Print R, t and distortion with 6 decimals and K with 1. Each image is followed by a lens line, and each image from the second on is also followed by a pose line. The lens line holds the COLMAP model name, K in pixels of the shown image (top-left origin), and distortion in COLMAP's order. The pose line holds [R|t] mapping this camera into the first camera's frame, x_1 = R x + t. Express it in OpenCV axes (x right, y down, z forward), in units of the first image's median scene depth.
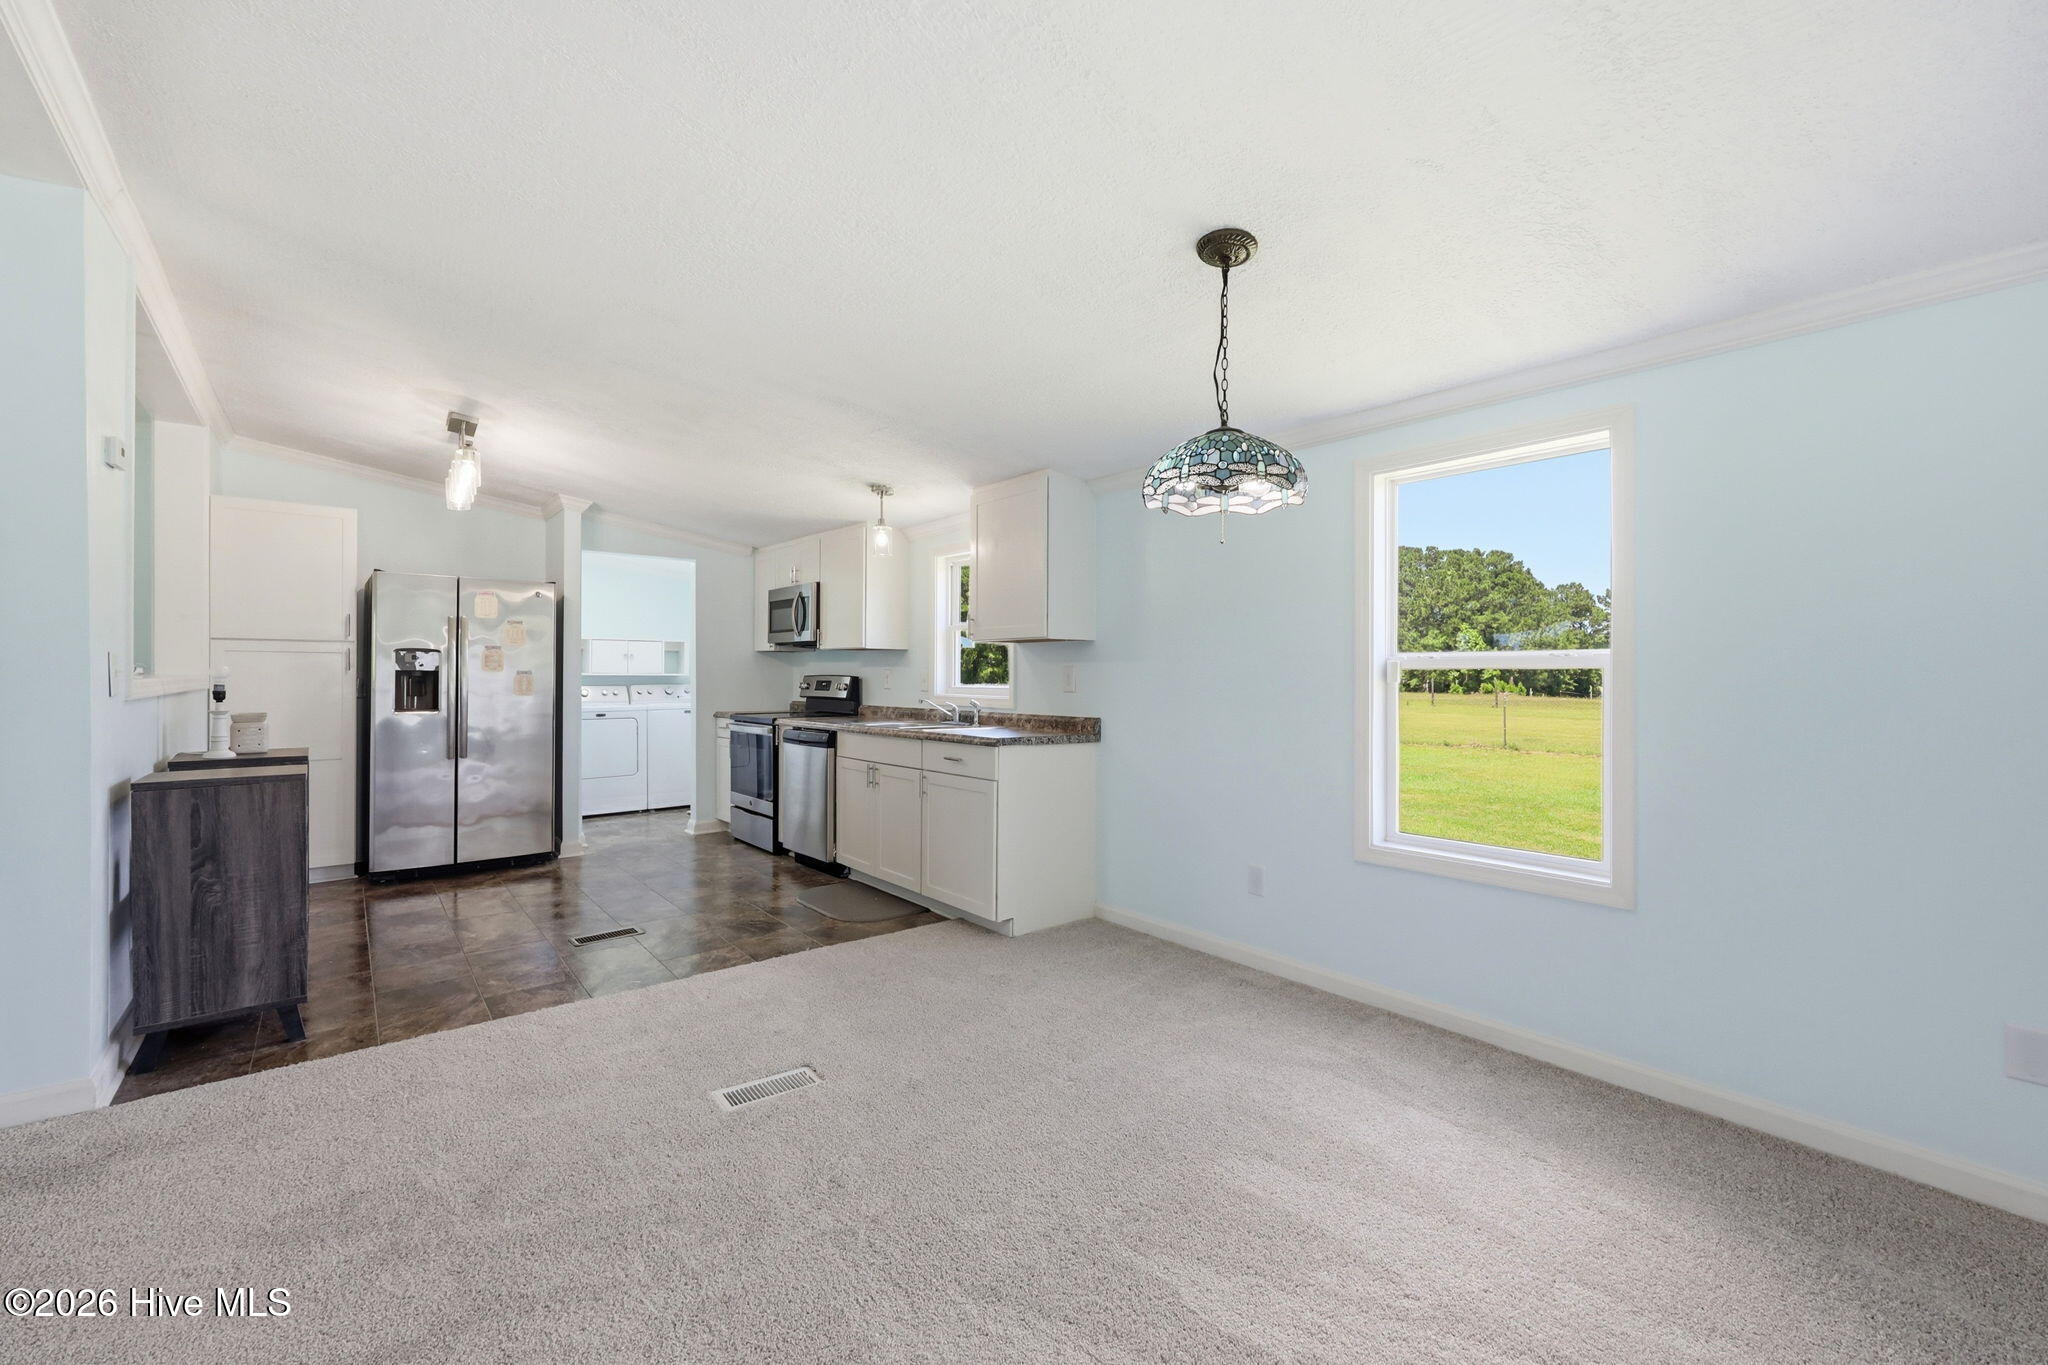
lens RADIAL K [[846.3, 0, 1028.5], [0, 846.3, 670.3], [0, 0, 1]] dist [0.002550, 0.000141]
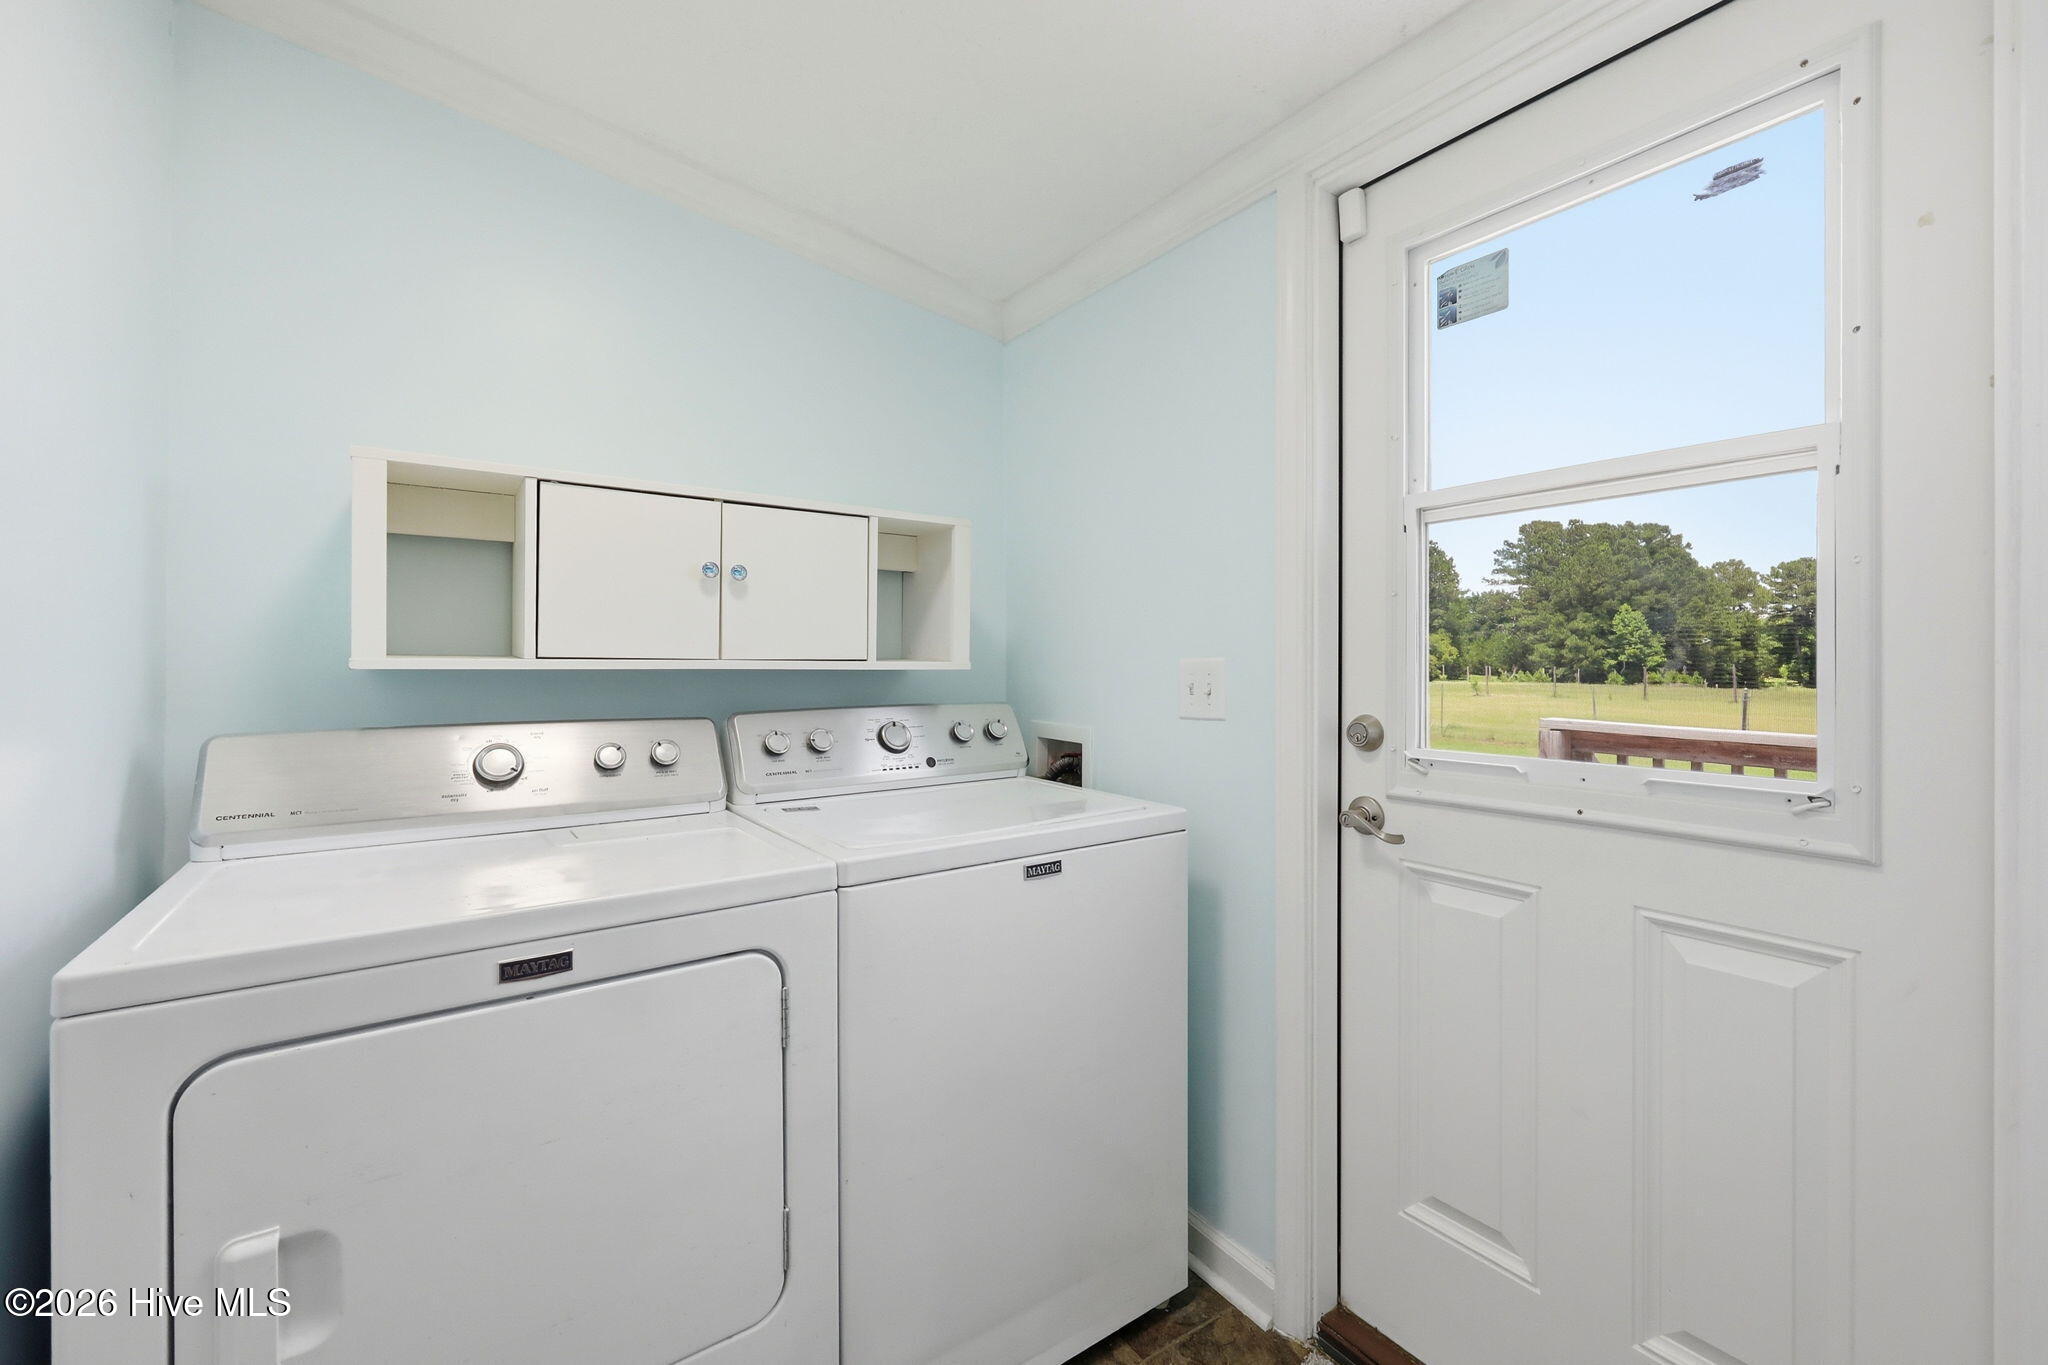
lens RADIAL K [[846.3, 0, 1028.5], [0, 846.3, 670.3], [0, 0, 1]] dist [0.002550, 0.000141]
pose [[0.996798, 0.001244, -0.079950, -0.496953], [-0.000102, 0.999898, 0.014280, 0.003784], [0.079960, -0.014226, 0.996697, 1.041756]]
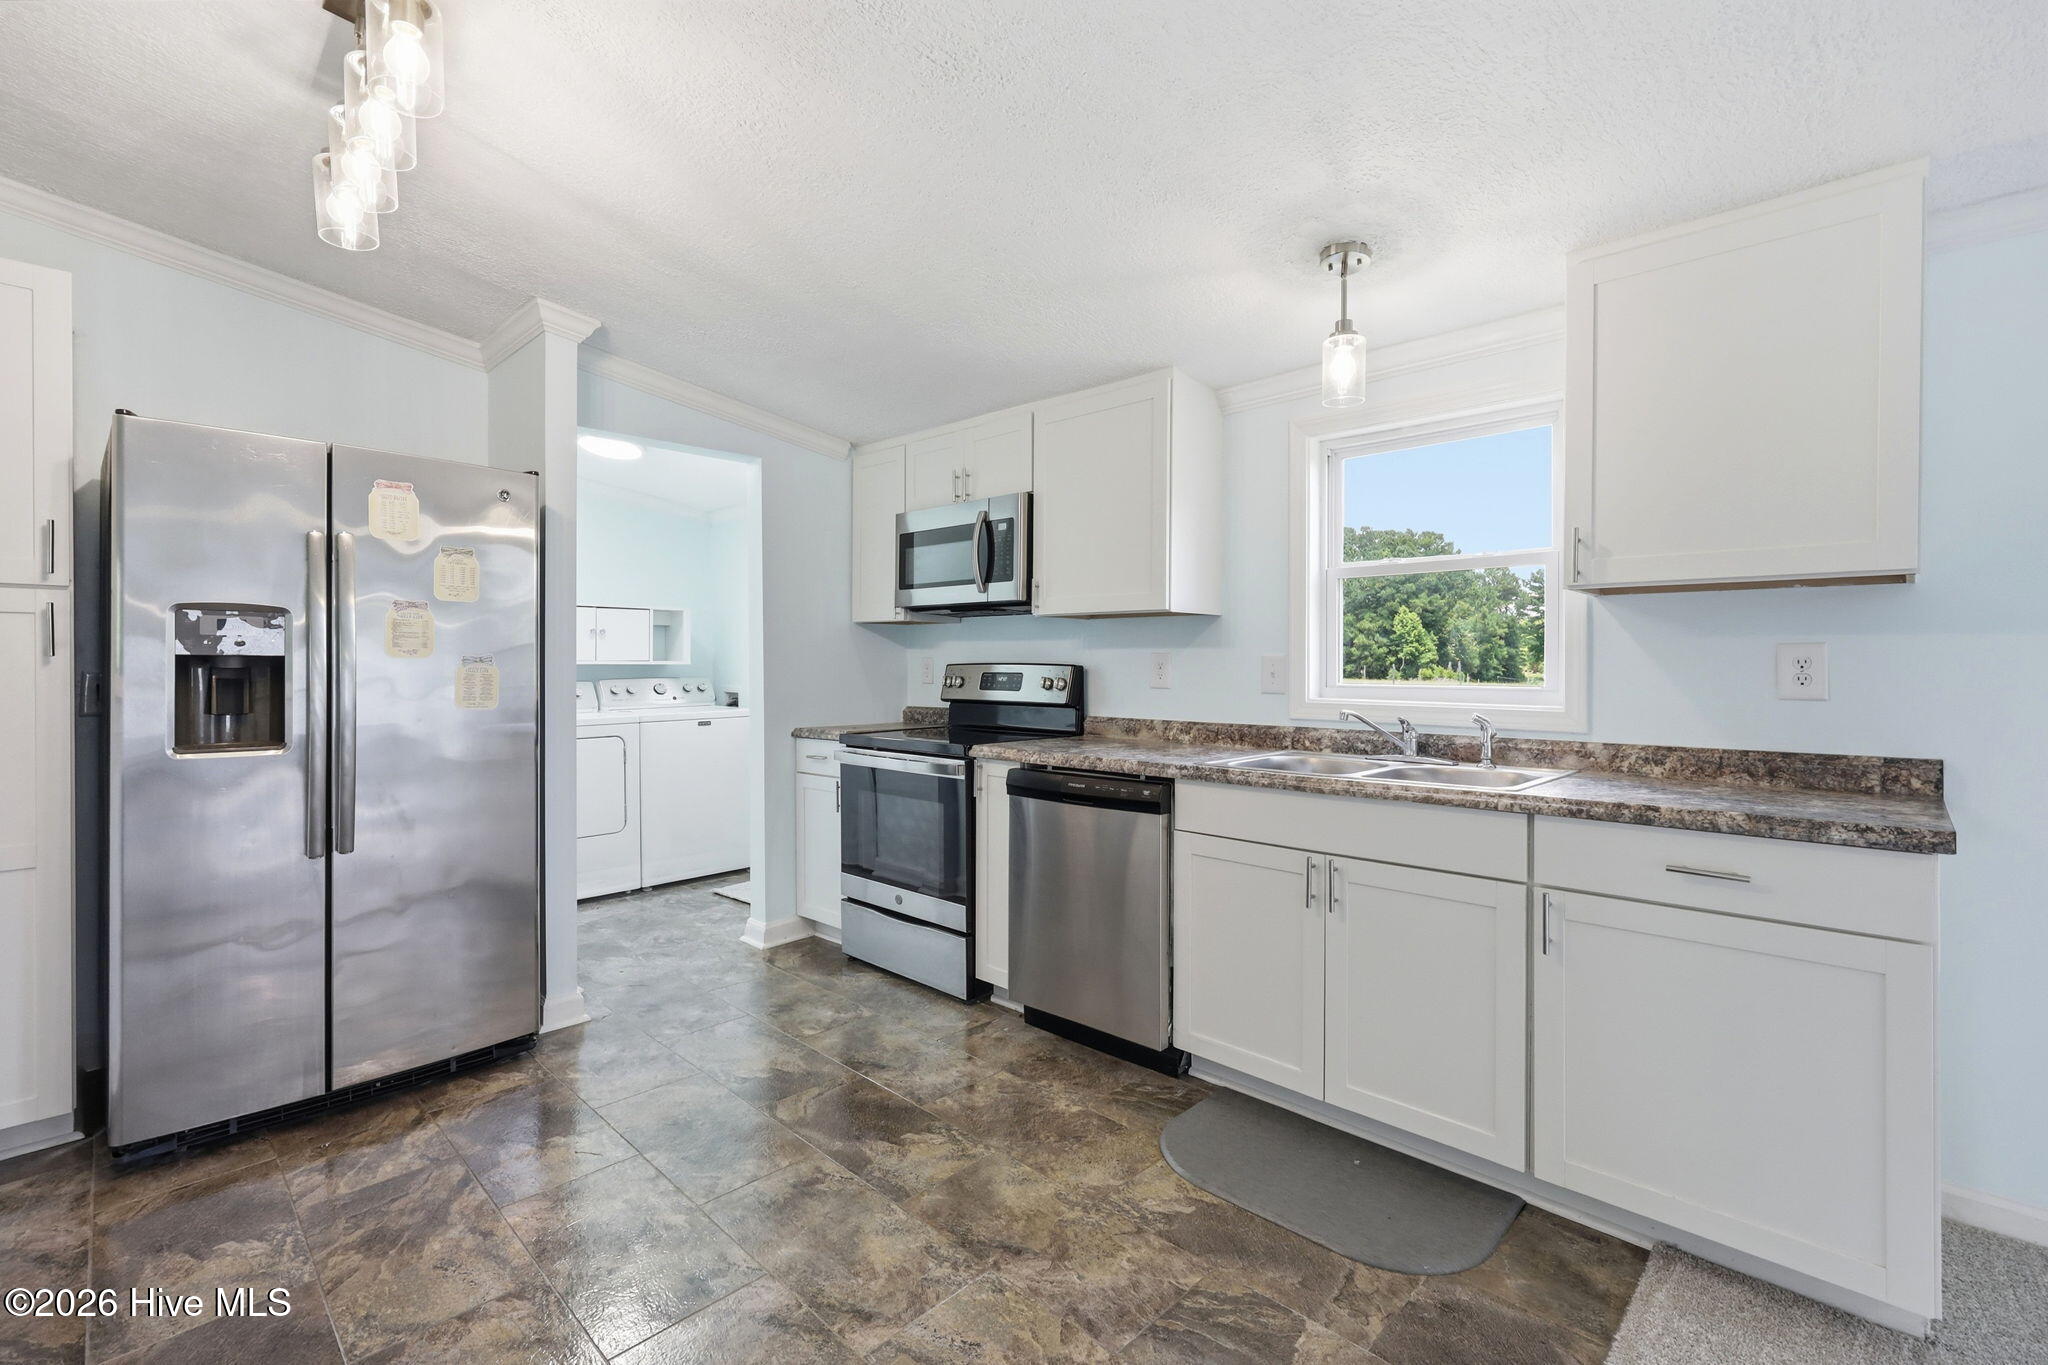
lens RADIAL K [[906.0, 0, 1028.8], [0, 906.0, 661.1], [0, 0, 1]] dist [0.002019, 0.000636]
pose [[0.993658, -0.002621, 0.112415, -0.308660], [0.002021, 0.999983, 0.005453, 0.001284], [-0.112428, -0.005191, 0.993646, 0.413172]]
